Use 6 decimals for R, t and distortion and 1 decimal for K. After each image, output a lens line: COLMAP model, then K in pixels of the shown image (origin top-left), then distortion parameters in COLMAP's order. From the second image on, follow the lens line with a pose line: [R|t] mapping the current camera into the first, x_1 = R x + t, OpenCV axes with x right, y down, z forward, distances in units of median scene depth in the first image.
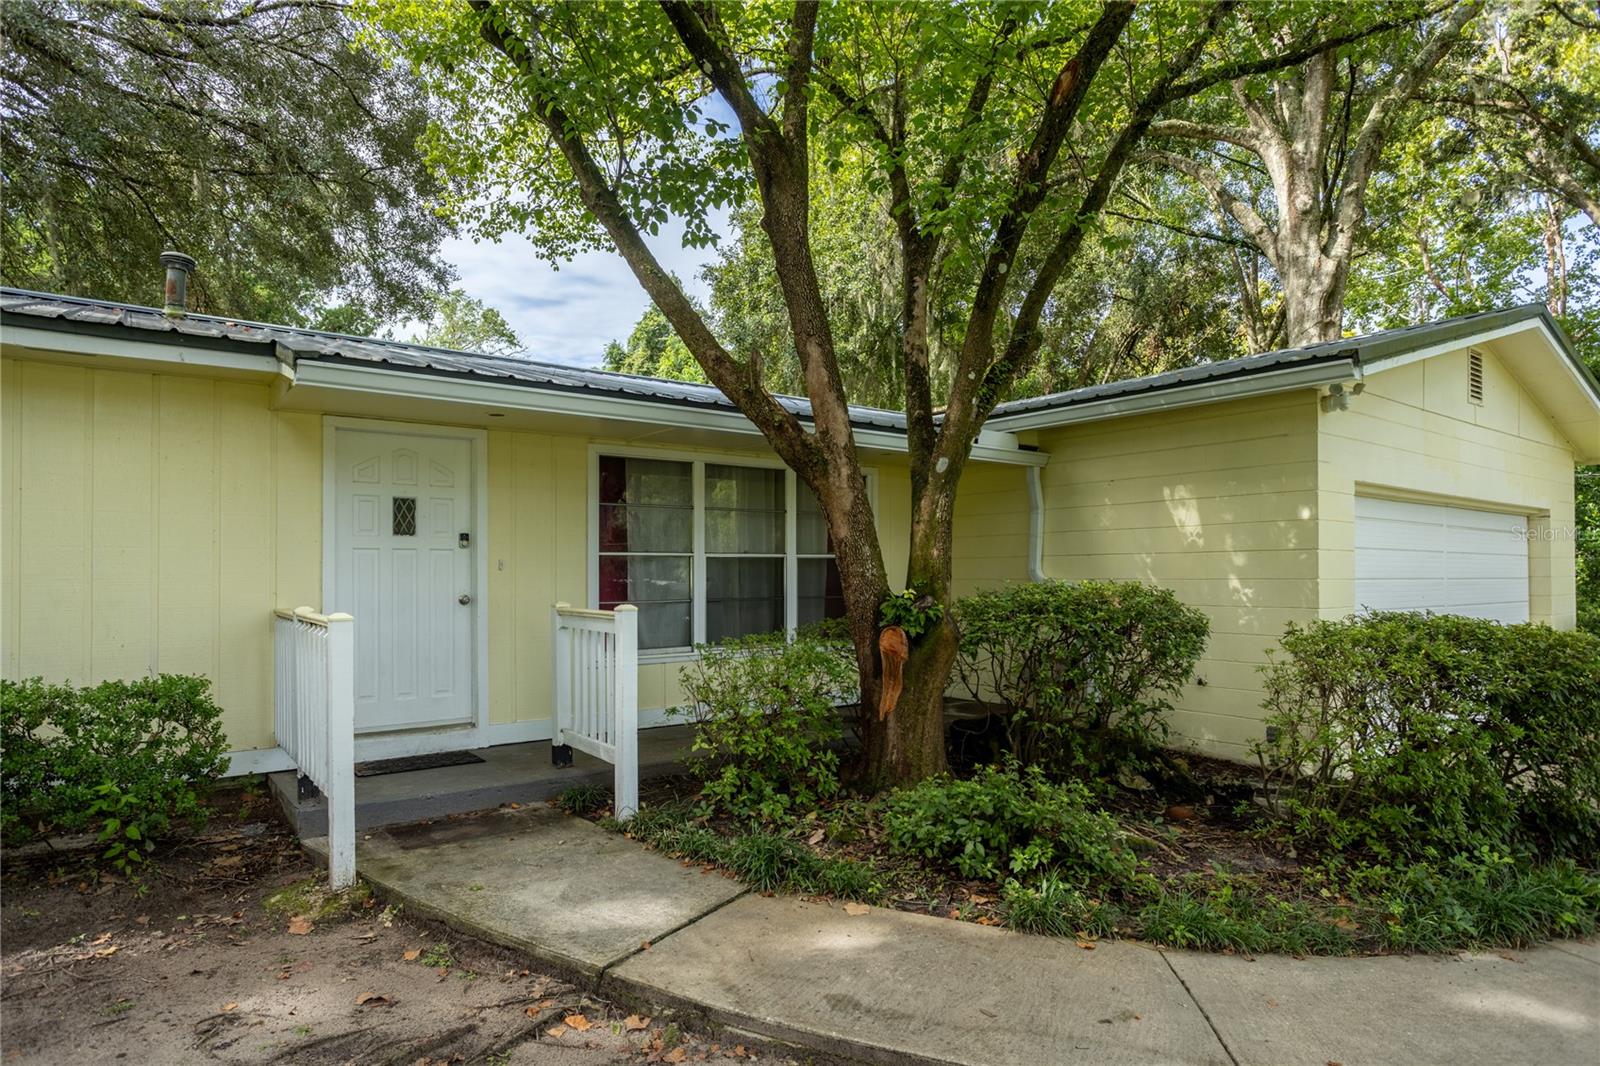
lens RADIAL K [[934.5, 0, 813.9], [0, 934.5, 562.6], [0, 0, 1]] dist [-0.022103, 0.004062]
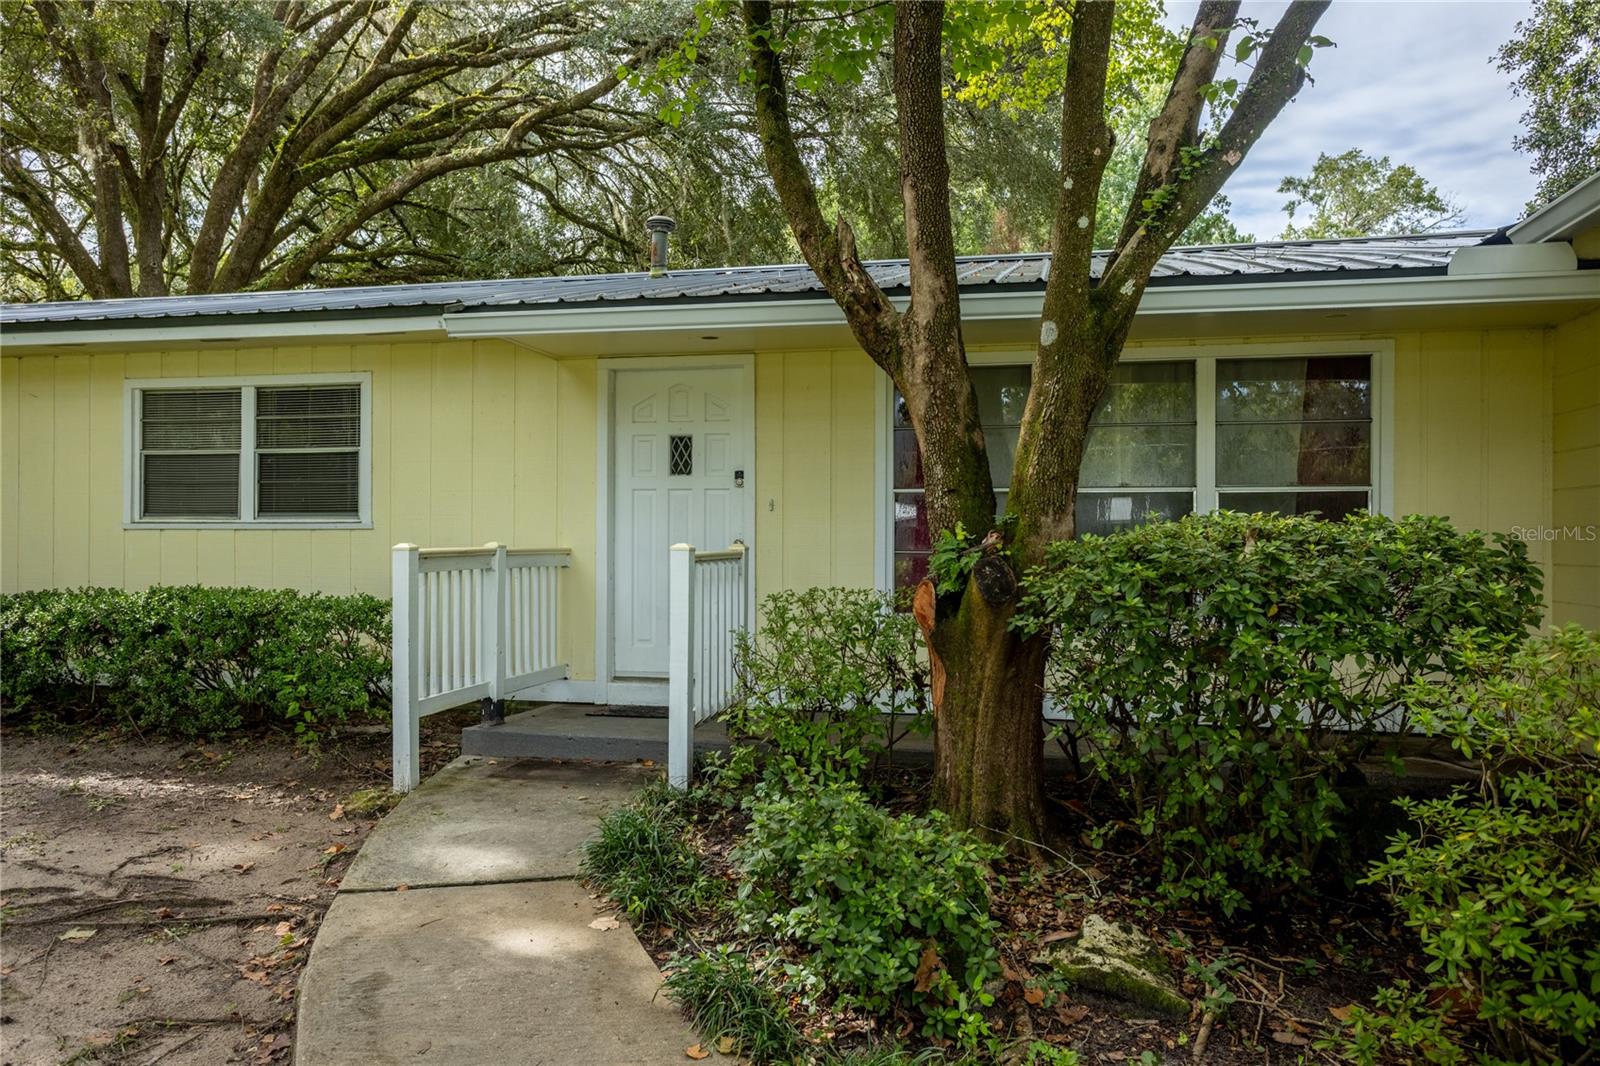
lens RADIAL K [[1224.4, 0, 803.5], [0, 1224.4, 523.9], [0, 0, 1]] dist [0.003396, 0.009150]
pose [[0.621947, -0.003872, -0.783049, 0.699929], [0.002102, 0.999992, -0.003275, 0.028592], [0.783056, 0.000391, 0.621951, 0.356193]]
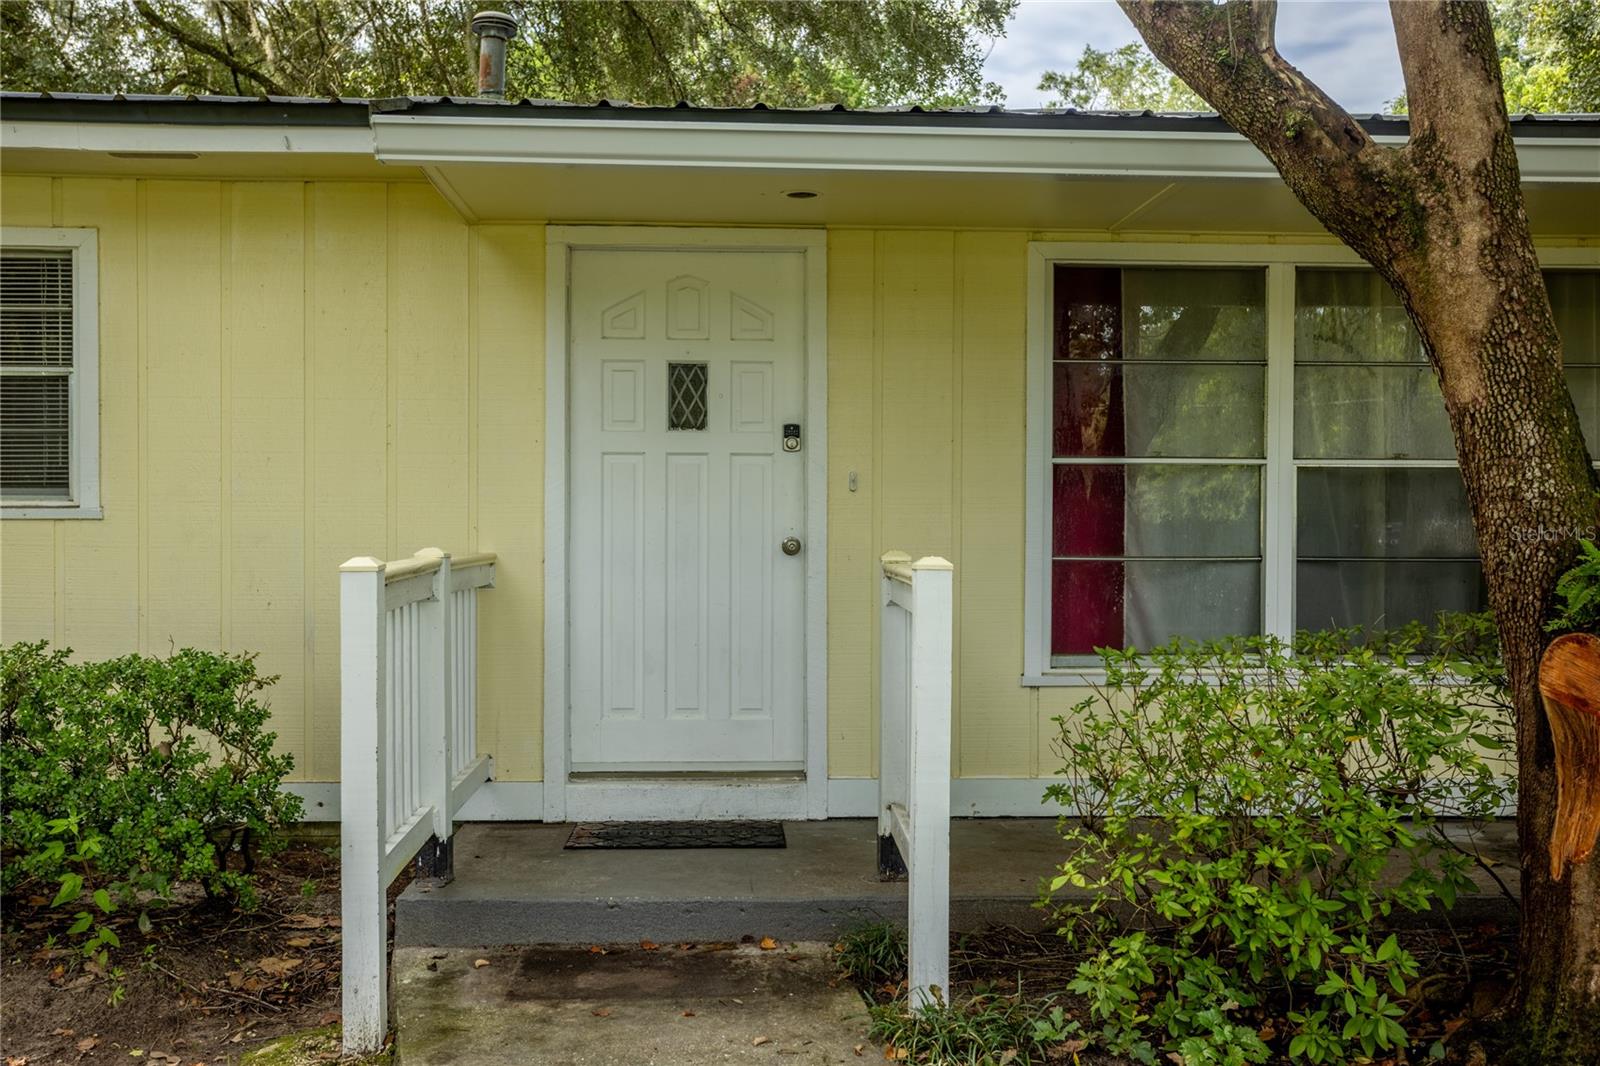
lens RADIAL K [[1554.5, 0, 793.6], [0, 1554.5, 531.0], [0, 0, 1]] dist [0.010897, 0.000000]
pose [[0.813858, 0.012908, -0.580920, 0.182142], [-0.001863, 0.999806, 0.019606, 0.015340], [0.581061, -0.014874, 0.813724, 0.301072]]
